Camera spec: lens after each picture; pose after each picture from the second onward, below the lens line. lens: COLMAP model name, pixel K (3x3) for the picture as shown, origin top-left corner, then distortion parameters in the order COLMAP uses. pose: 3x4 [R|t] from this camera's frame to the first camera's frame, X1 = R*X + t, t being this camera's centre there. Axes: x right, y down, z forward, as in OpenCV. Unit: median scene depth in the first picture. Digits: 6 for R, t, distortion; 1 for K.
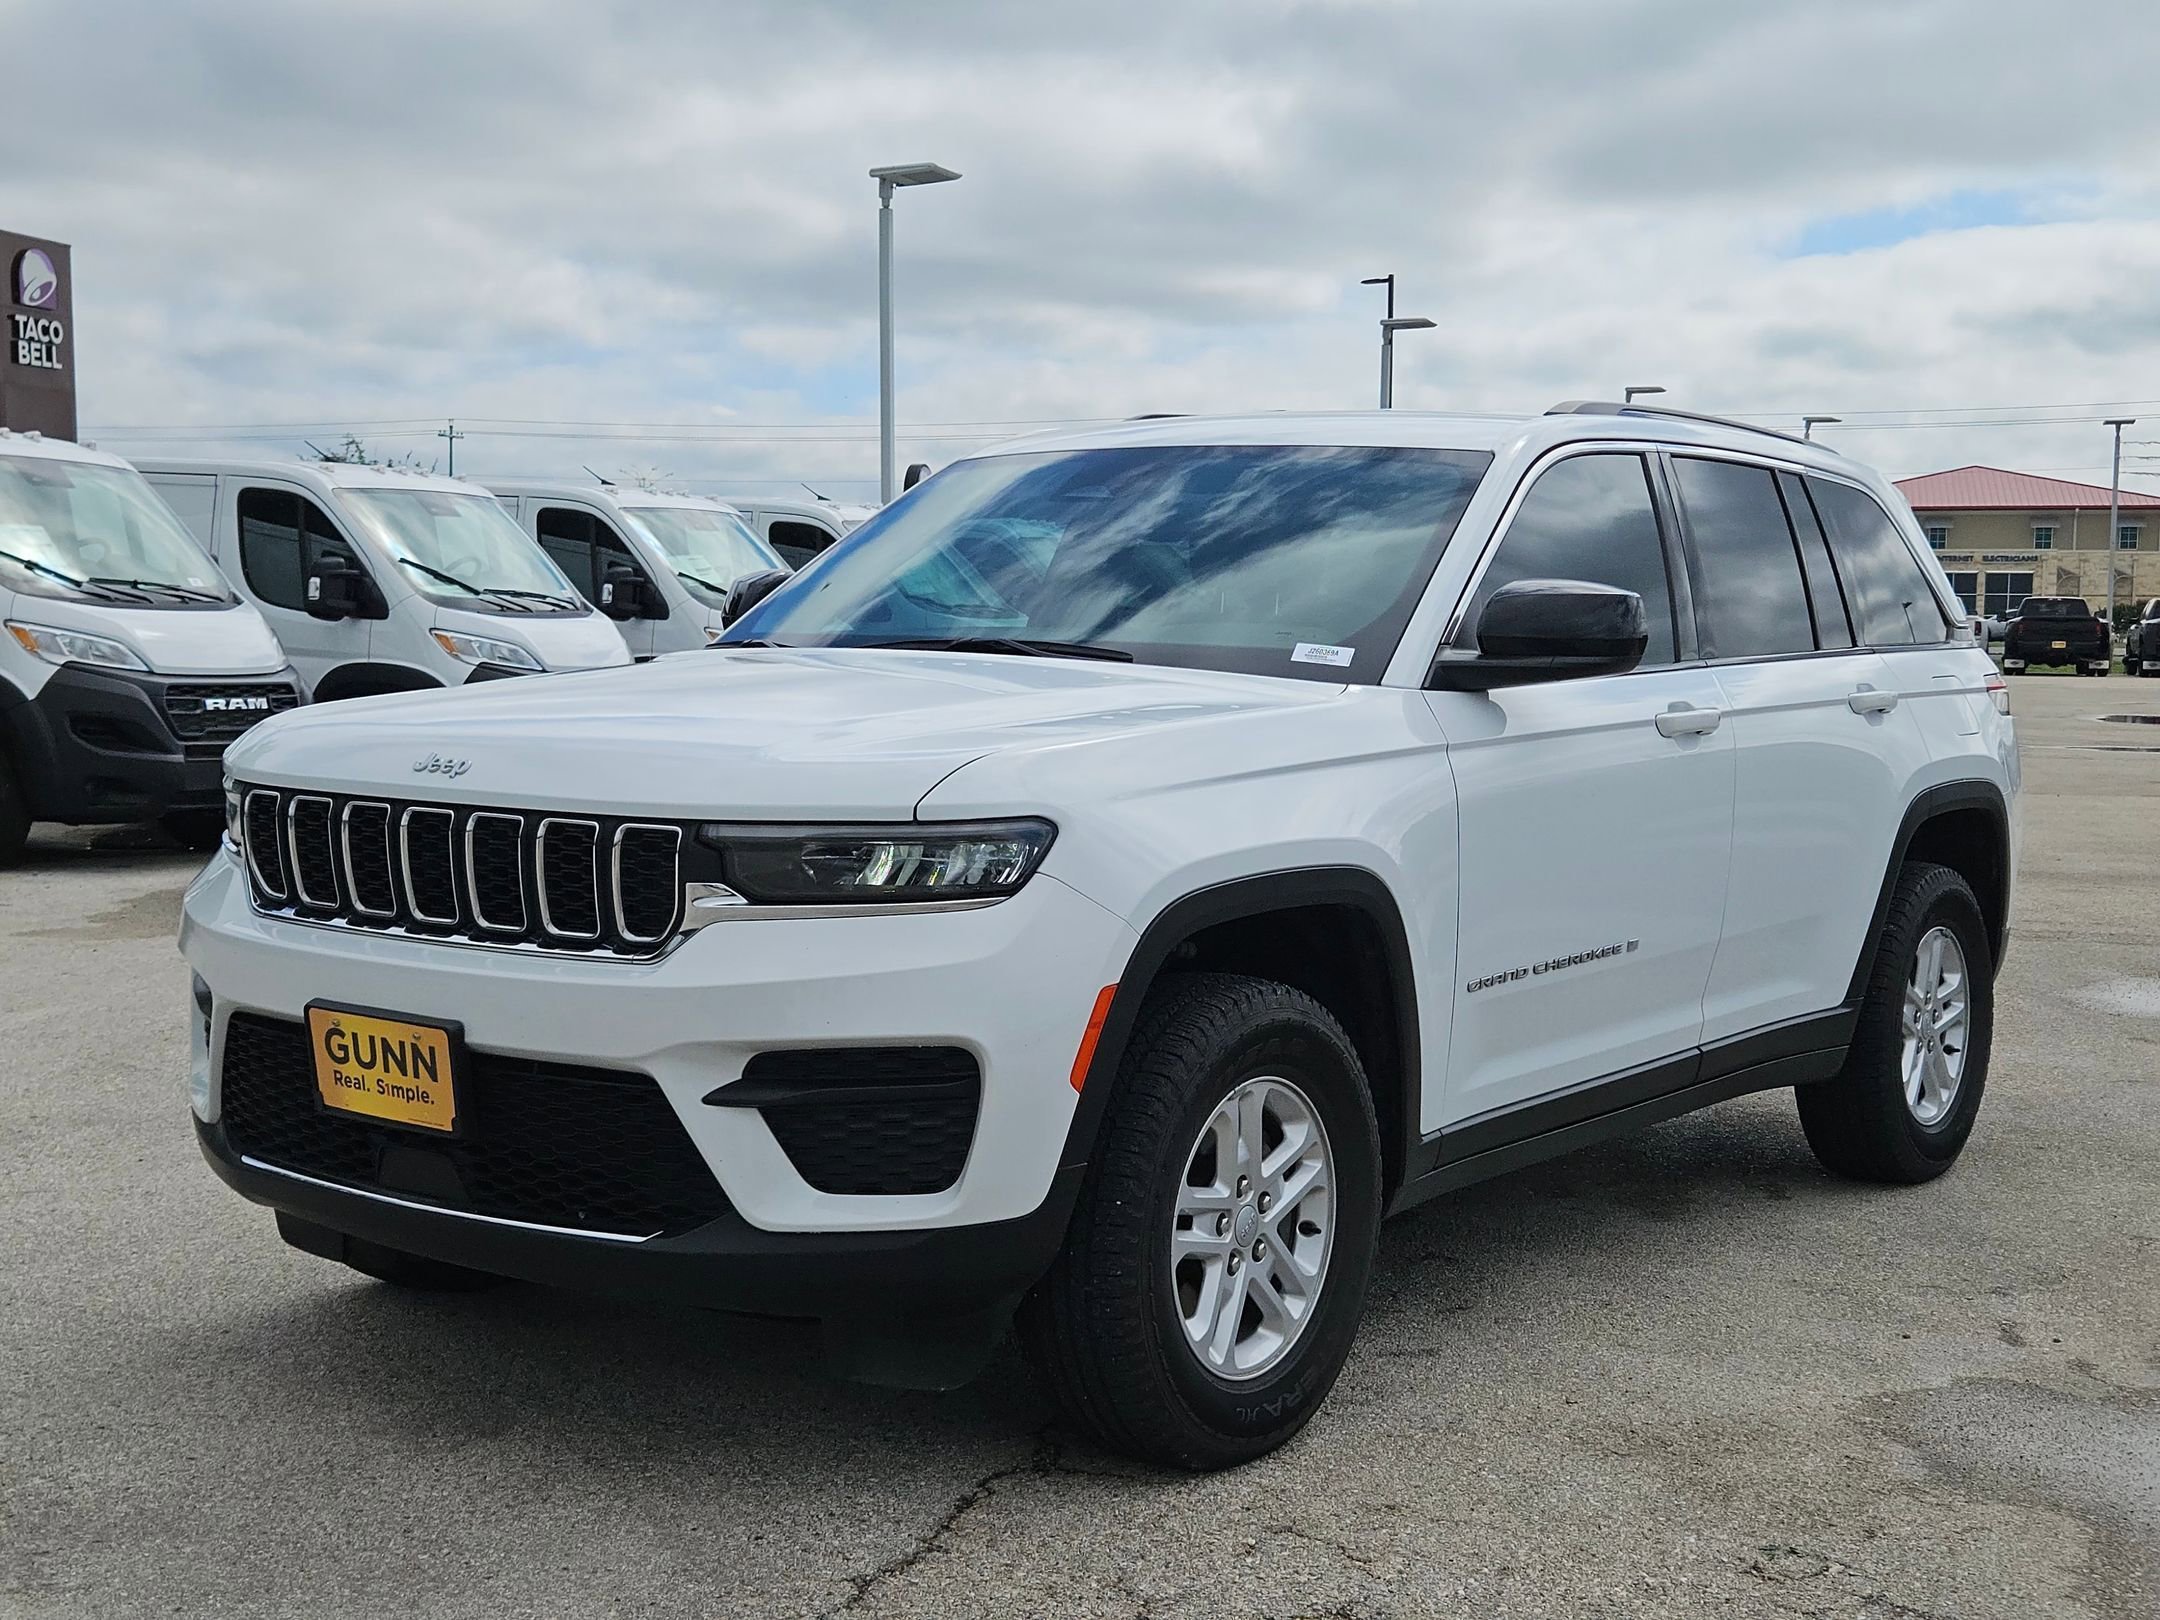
lens RADIAL K [[2899.7, 0, 1080.0], [0, 2899.7, 810.0], [0, 0, 1]] dist [0.081627, -0.029015]
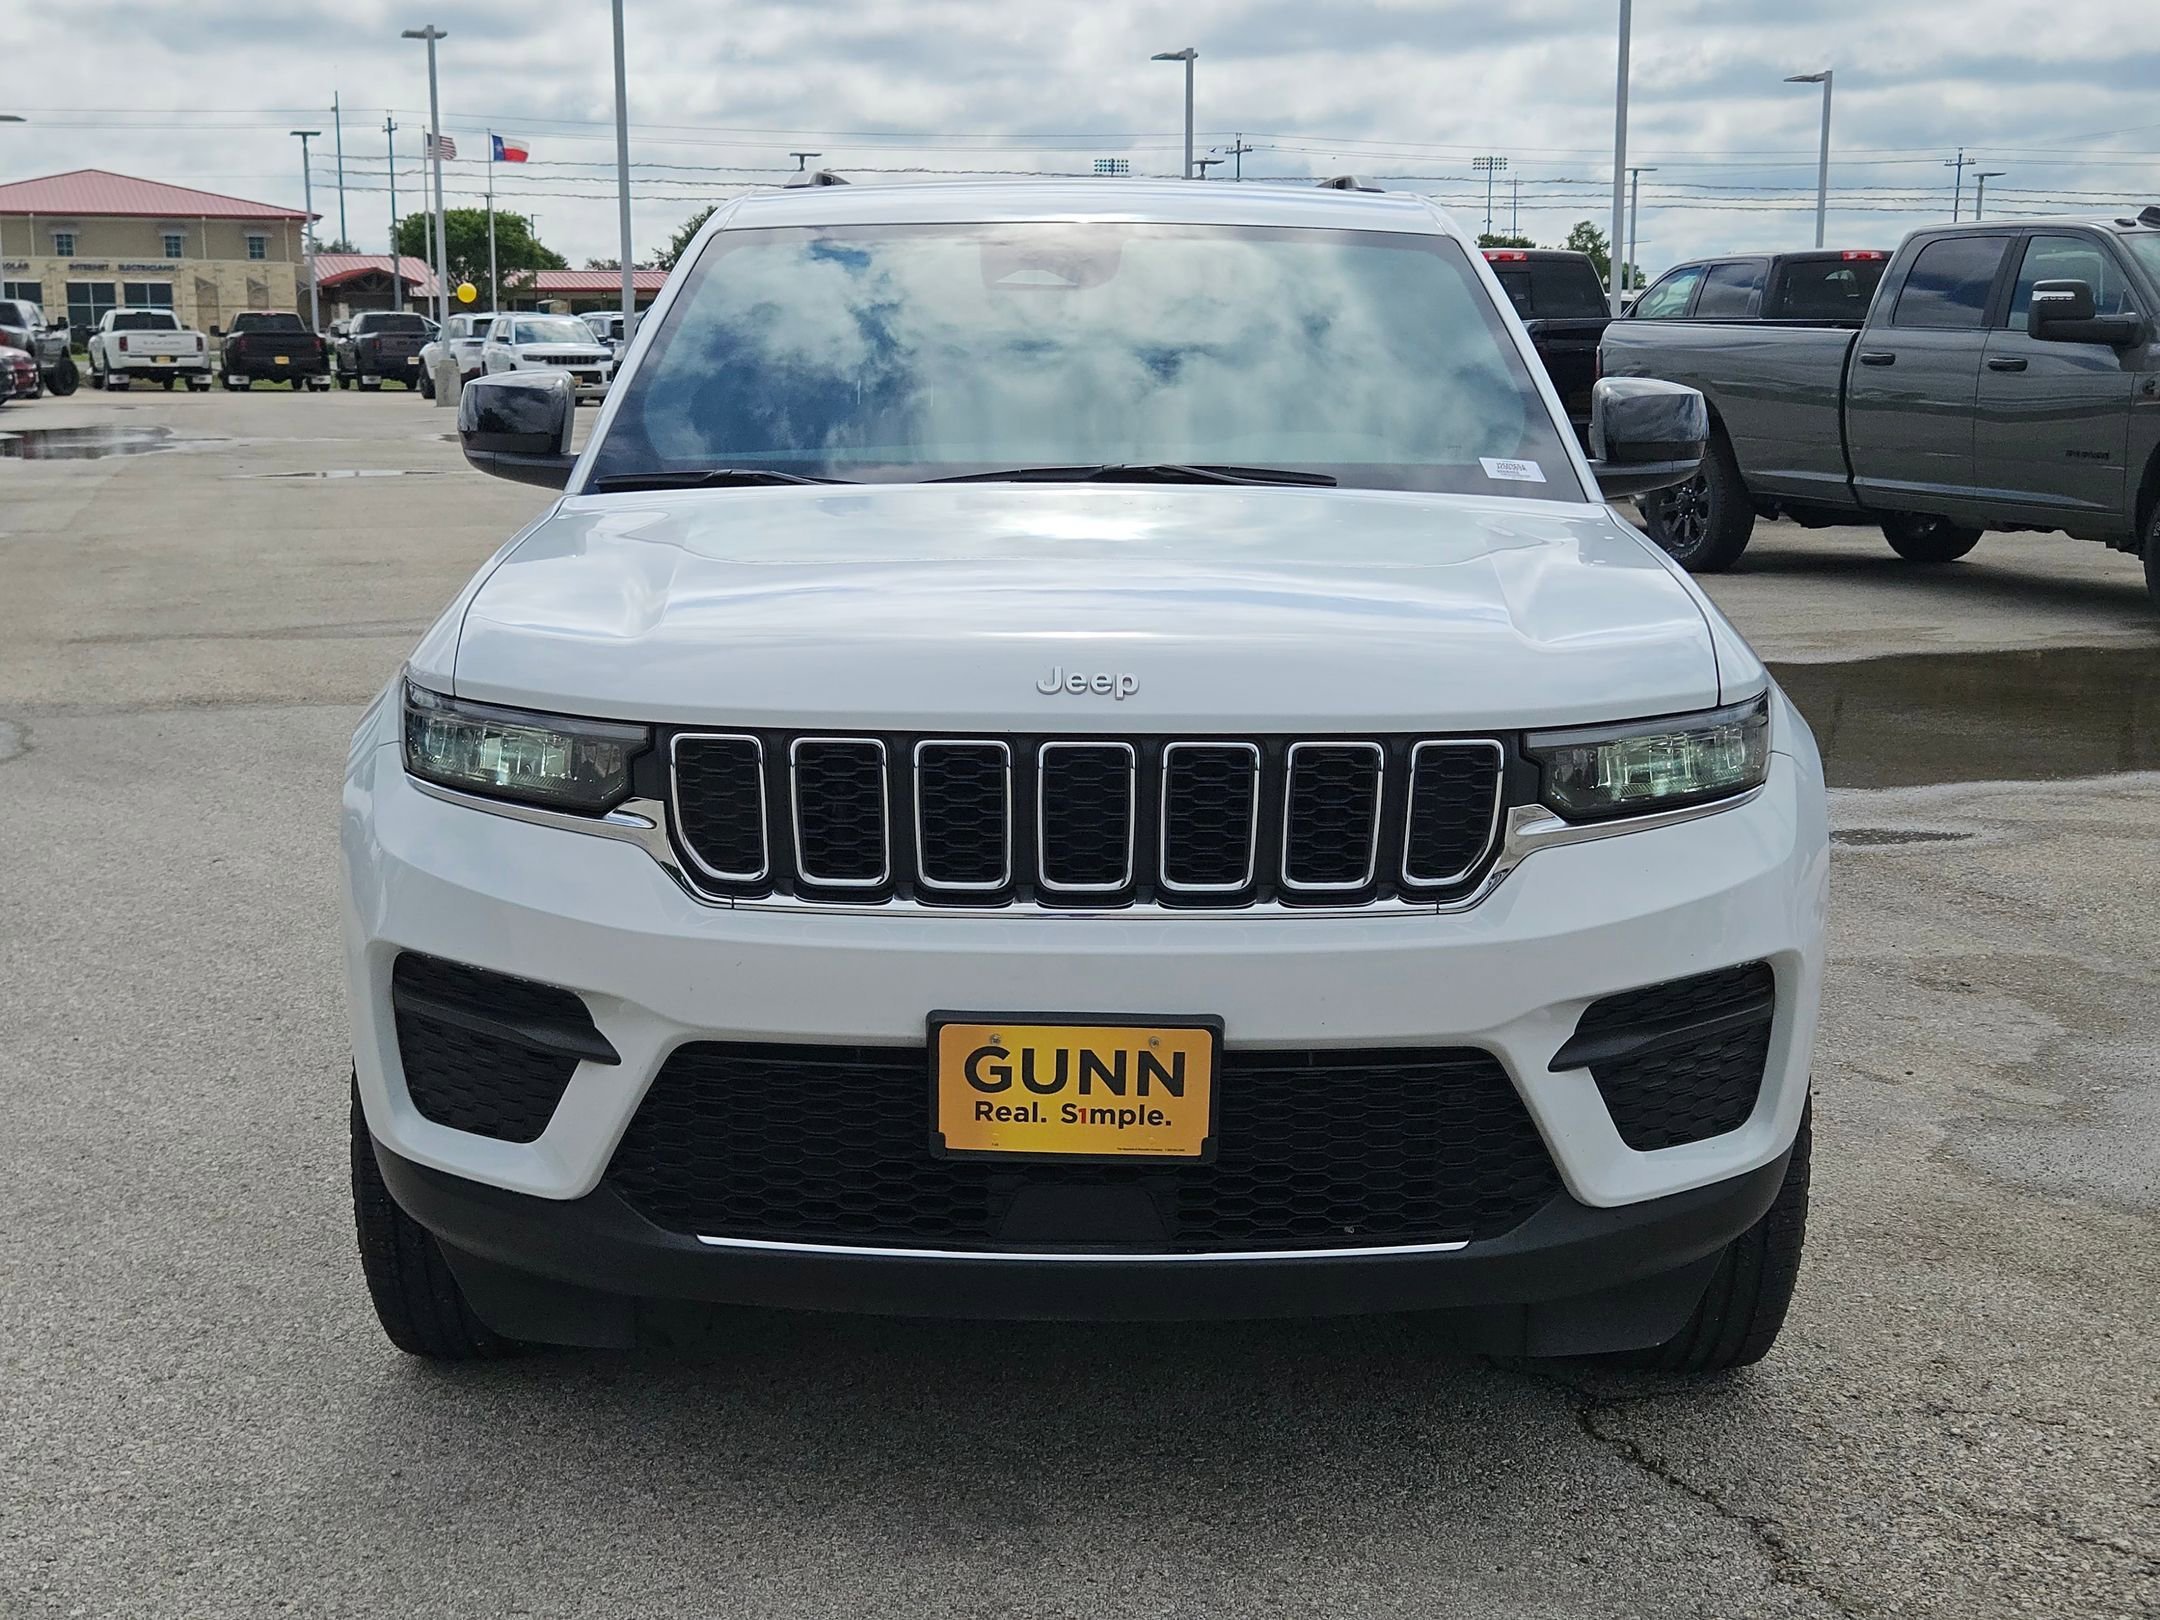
lens RADIAL K [[2899.7, 0, 1080.0], [0, 2899.7, 810.0], [0, 0, 1]] dist [0.081627, -0.029015]
pose [[0.802648, -0.109676, 0.586282, -0.669262], [0.051409, 0.992012, 0.115194, -0.070022], [-0.594233, -0.062320, 0.801875, 0.396414]]
